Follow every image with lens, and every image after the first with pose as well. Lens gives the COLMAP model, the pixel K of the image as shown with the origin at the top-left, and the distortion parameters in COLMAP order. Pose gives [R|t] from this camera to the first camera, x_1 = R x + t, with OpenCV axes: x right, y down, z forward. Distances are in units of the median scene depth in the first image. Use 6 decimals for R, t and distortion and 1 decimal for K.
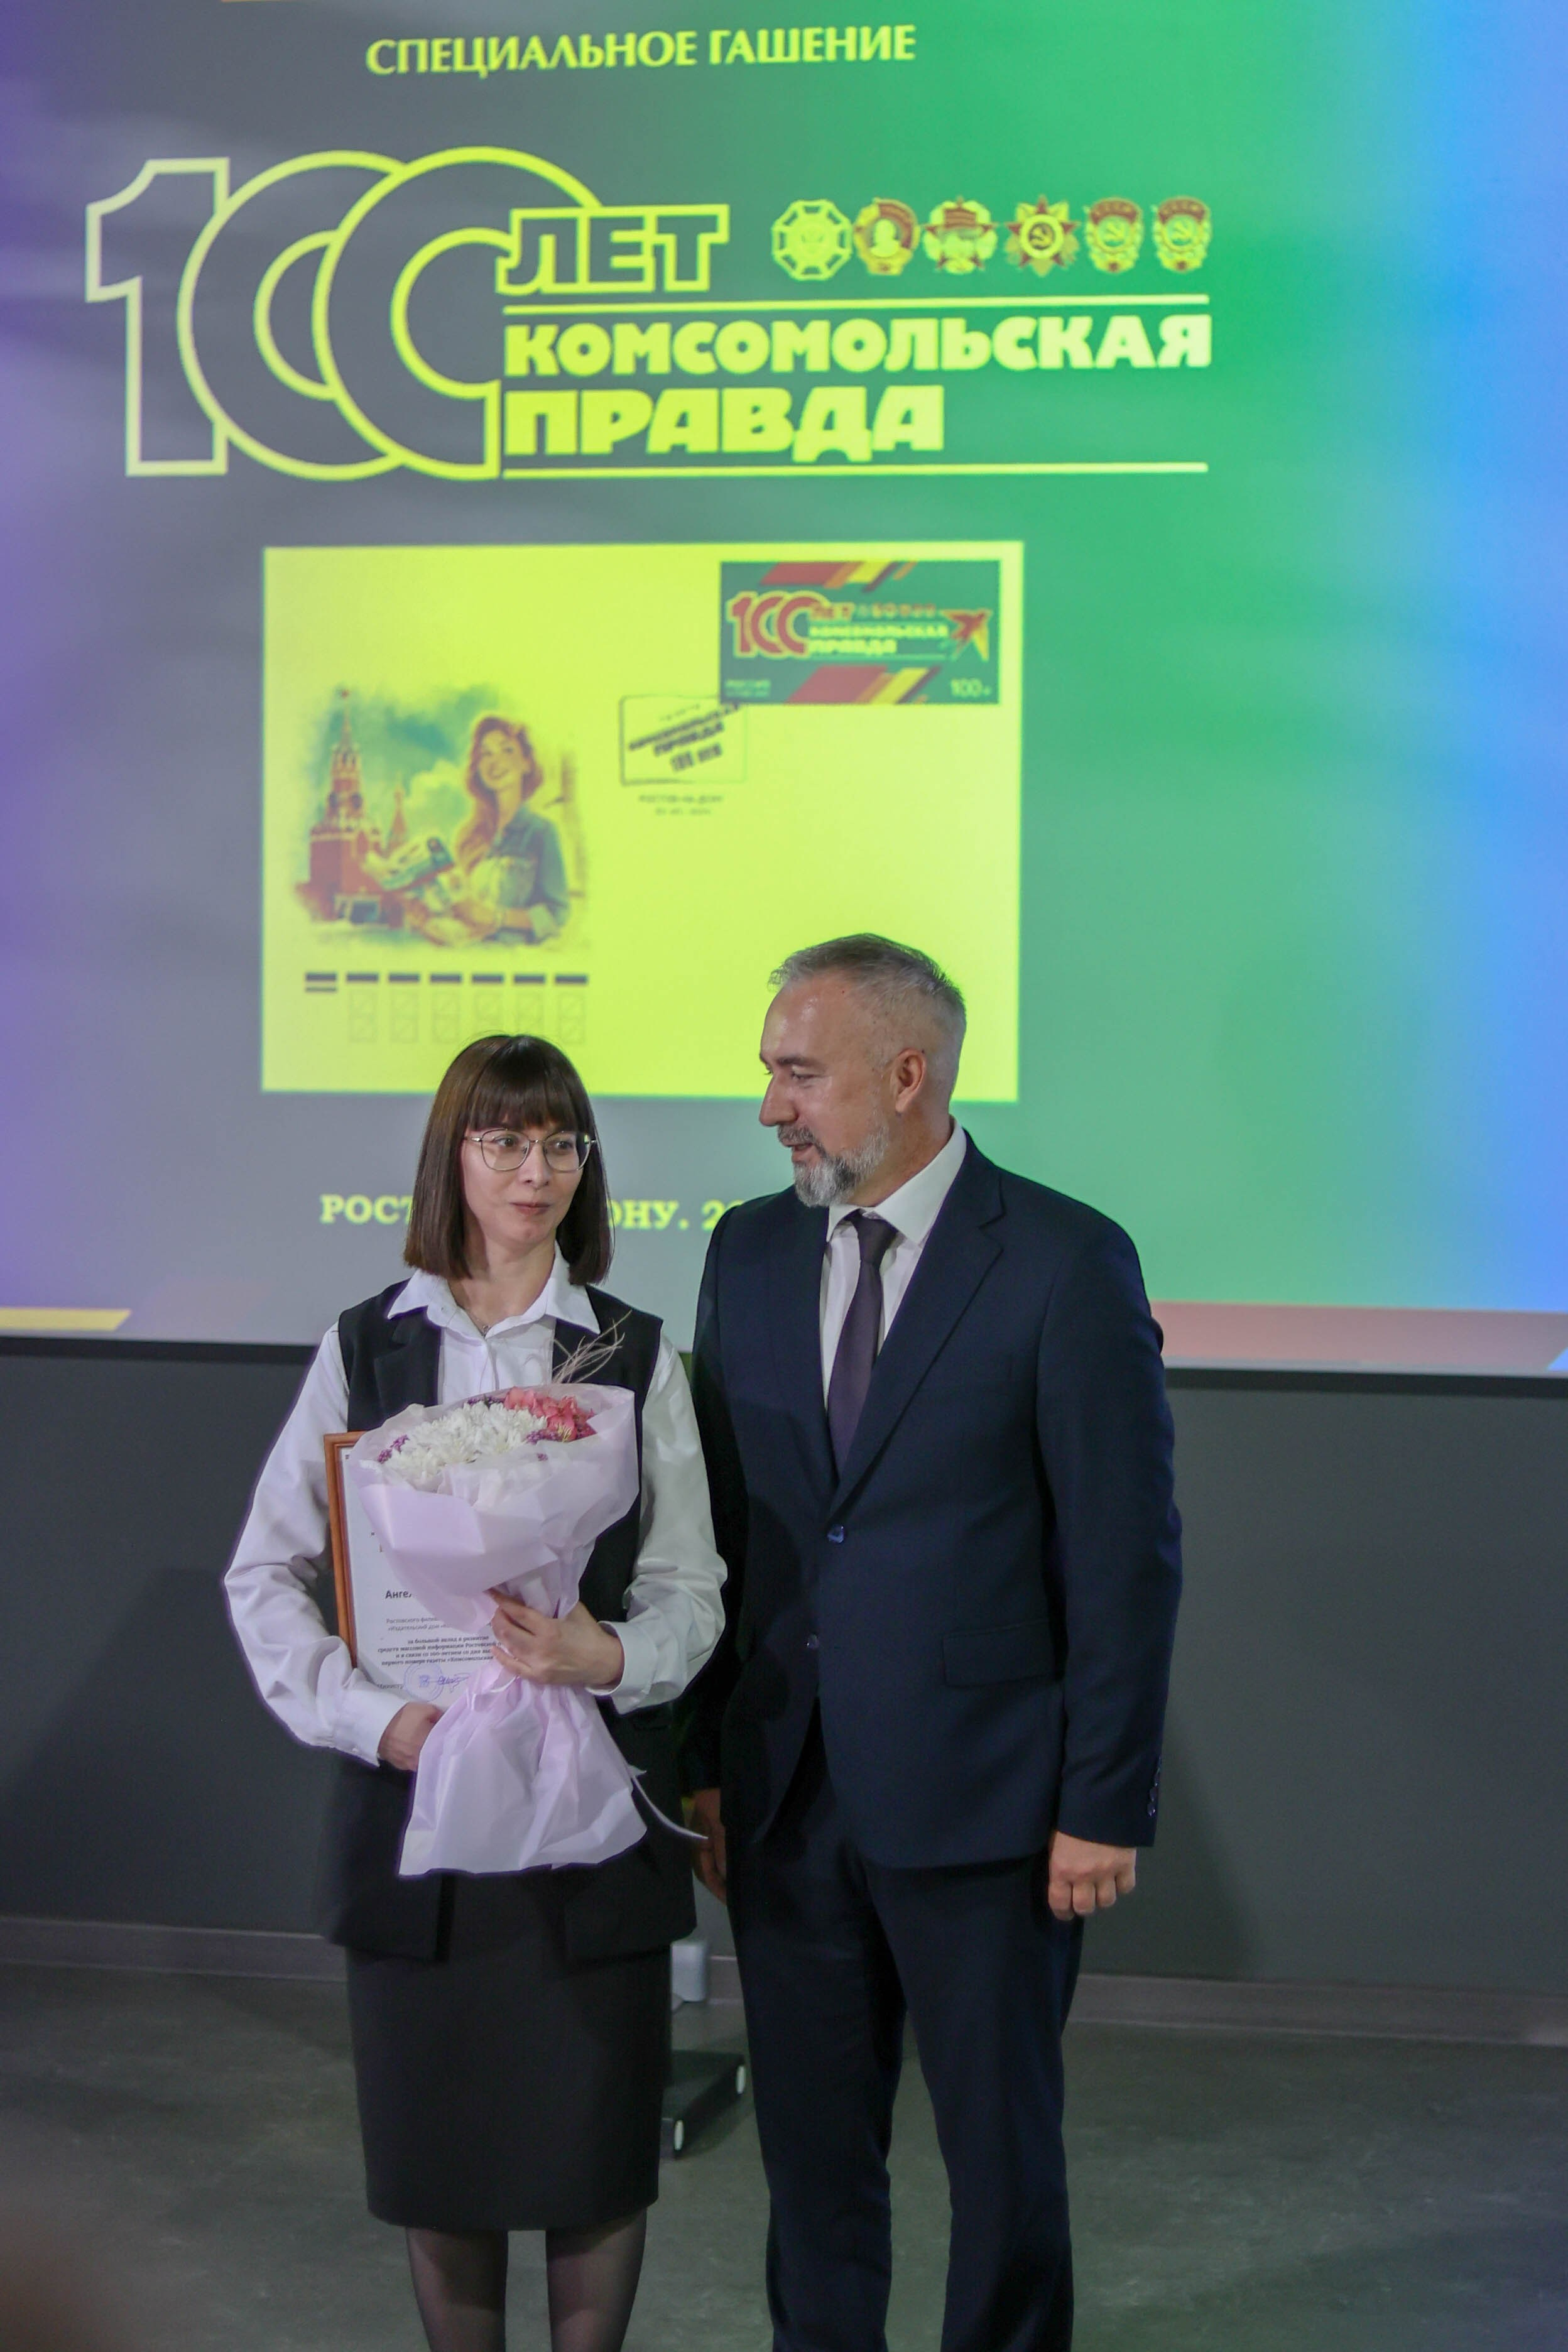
lens RADIAL K [[5477.3, 0, 782.8], [0, 5477.3, 1063.5], [0, 0, 1]] dist [-0.077994, 0.389436]
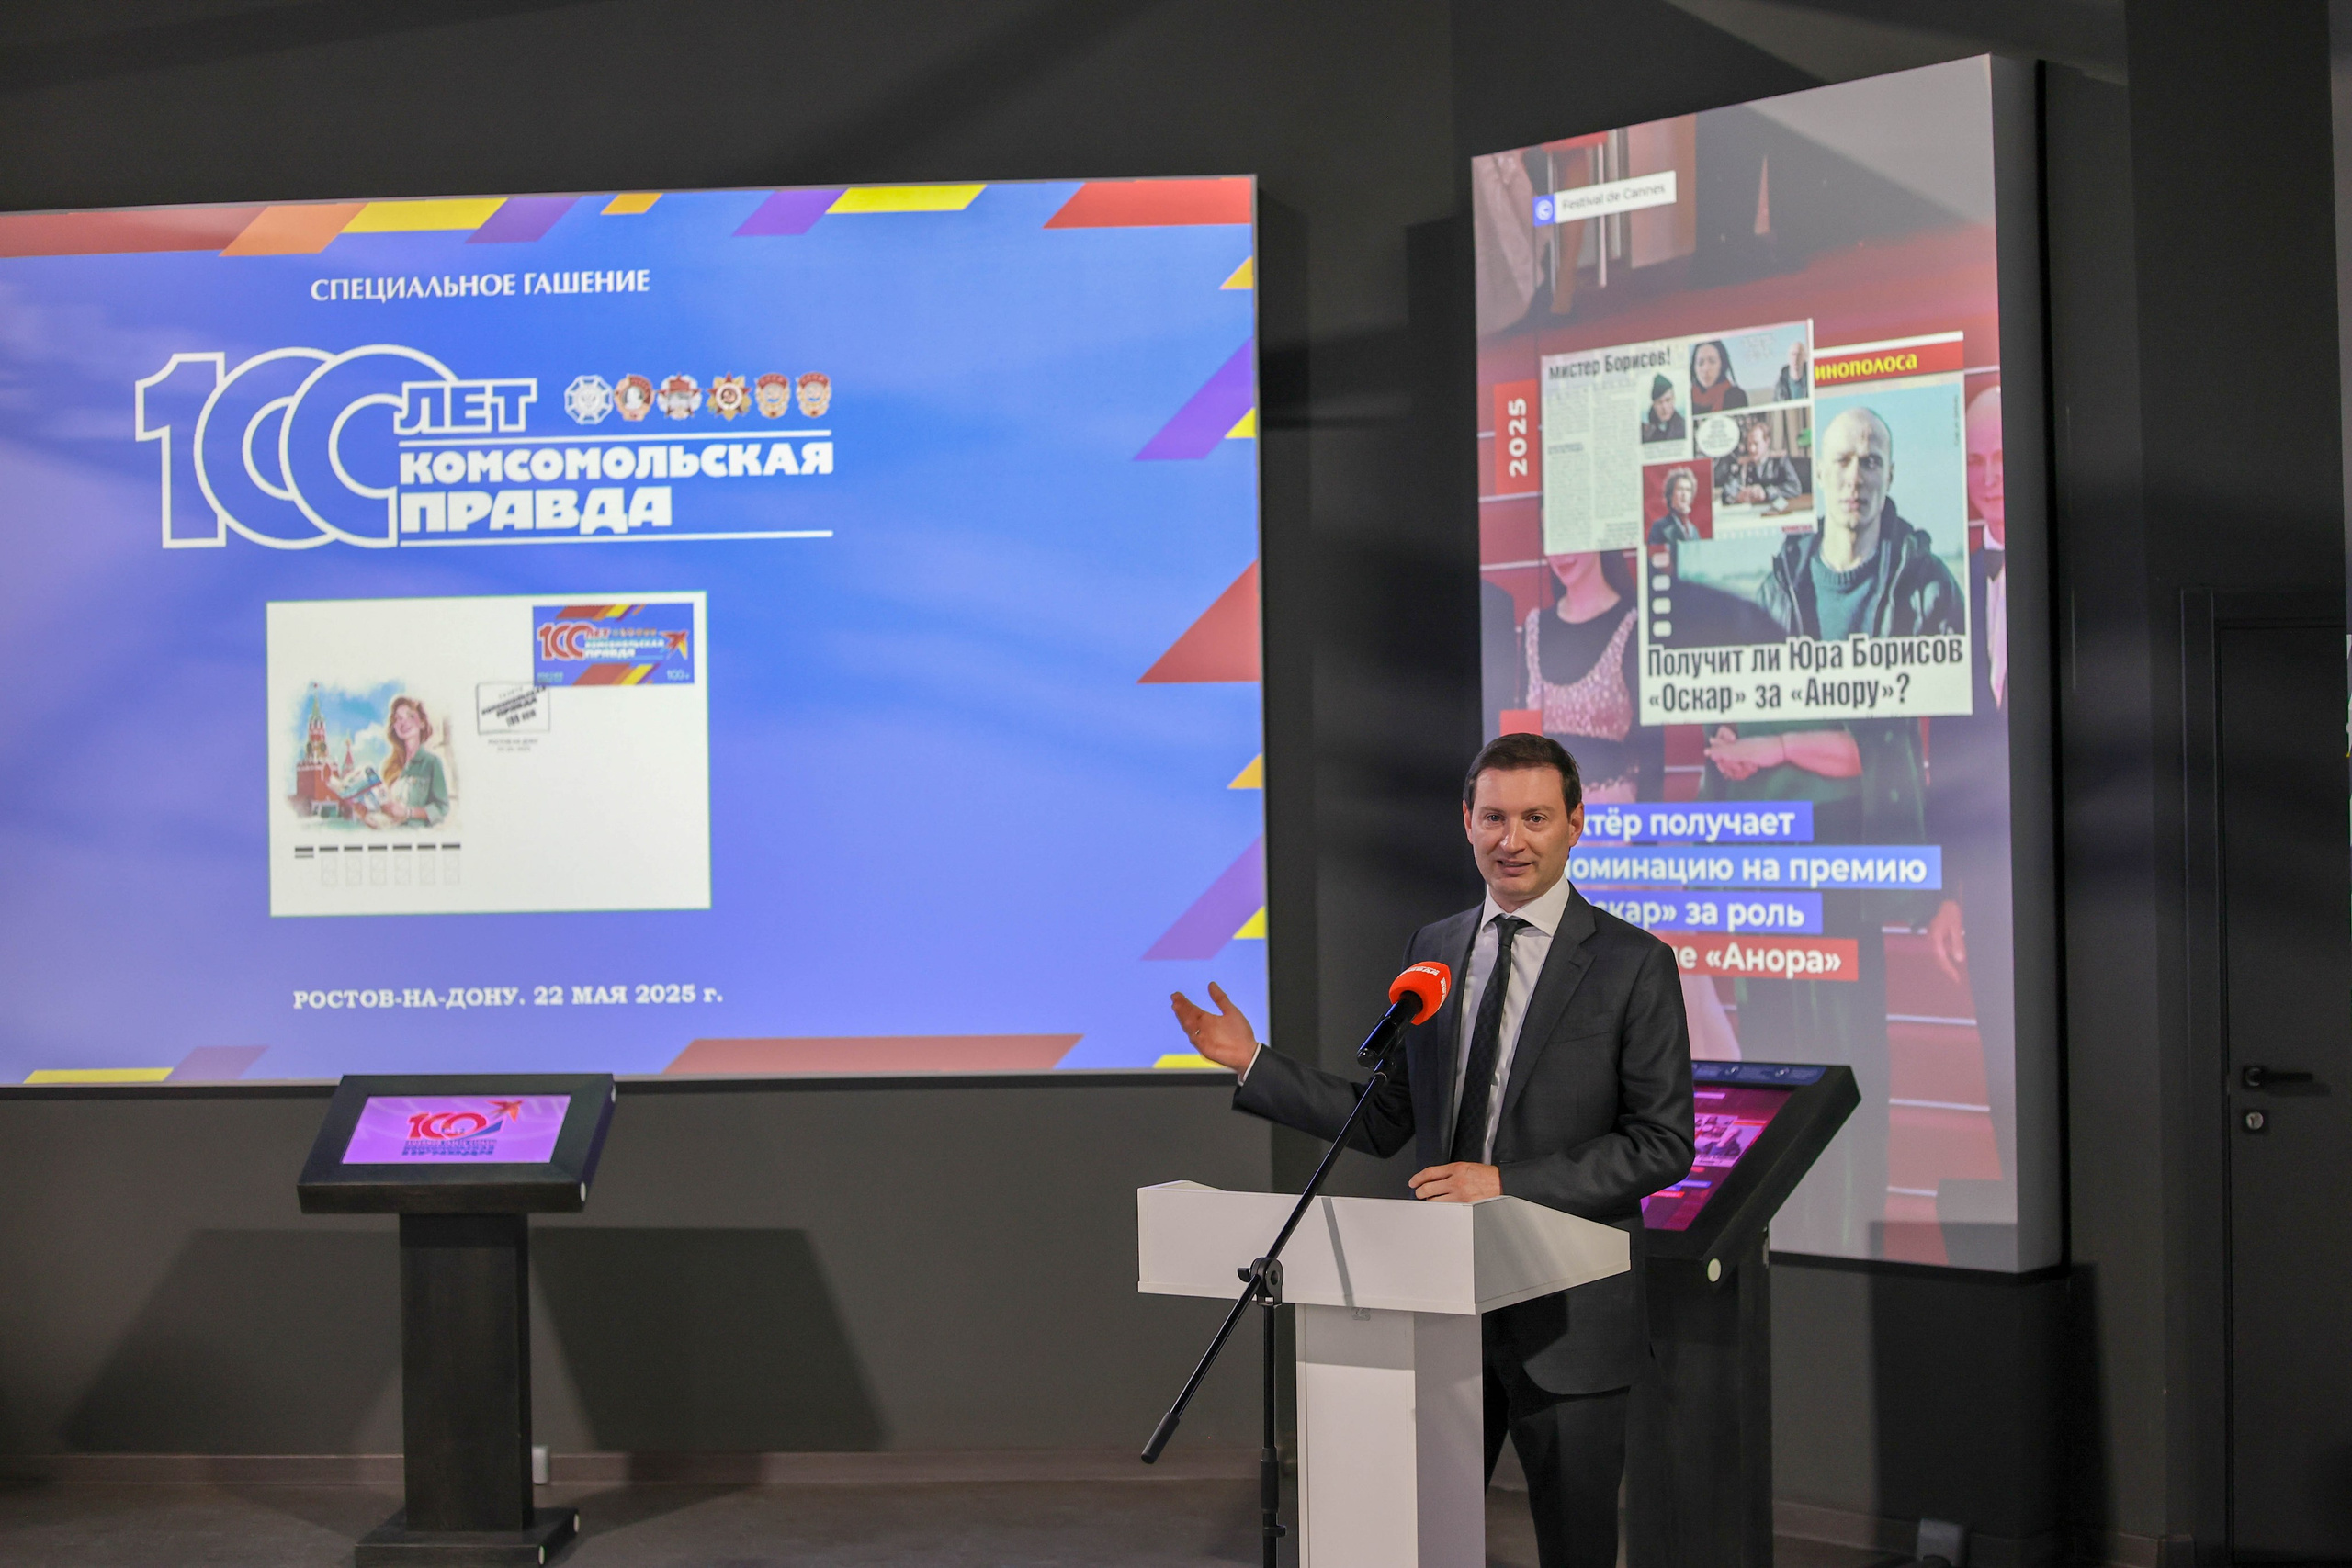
lens RADIAL K [[3406.7, 0, 1255.7], [0, 3406.7, 681.1], [0, 0, 1]] dist [-0.085532, 0.006547]
pose [[0.980527, -0.021027, 0.195257, 0.002742], [0.033229, 0.997679, -0.059426, 0.004610], [-0.193555, 0.064757, 0.978950, -0.105405]]
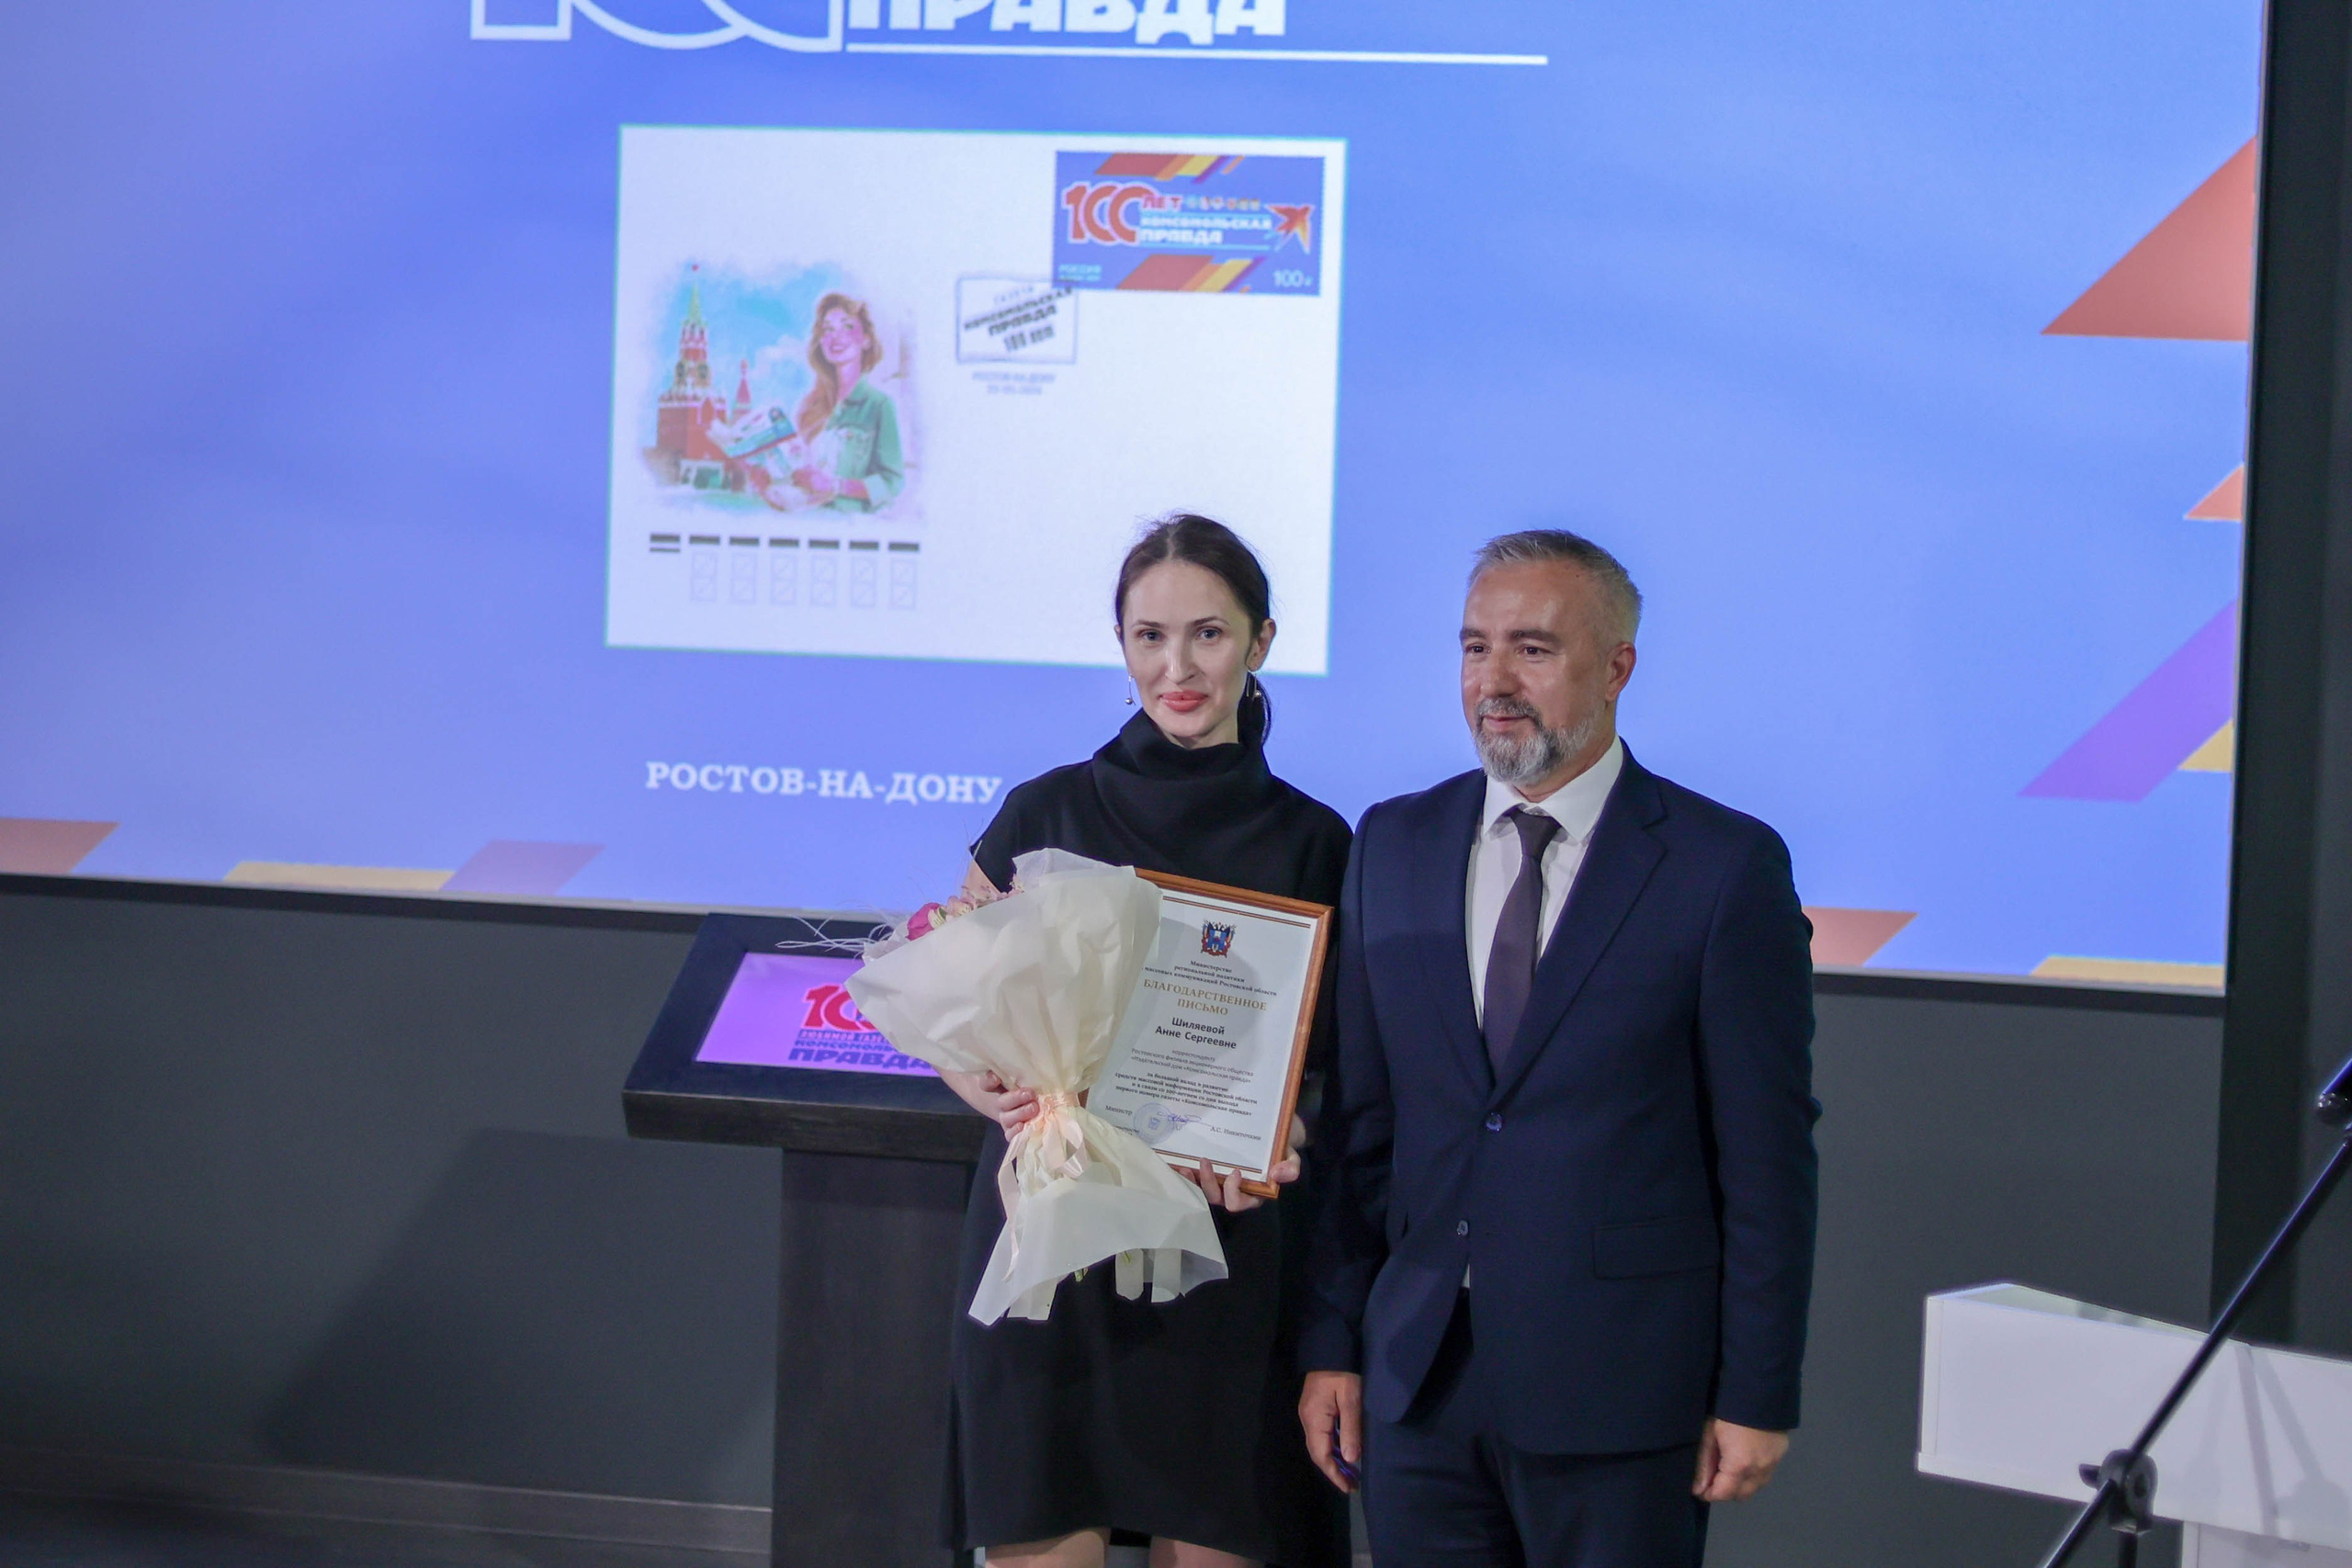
lens RADIAL K [[5550.6, 0, 1176.0], [0, 5550.6, 784.0], [0, 0, 1]] dist [-0.038742, -0.330205]
pose [[0.999584, 0.026180, 0.012119, 0.001623], [-0.026468, 0.999355, 0.024276, 0.002784], [-0.011476, -0.024586, 0.999632, -0.061083]]
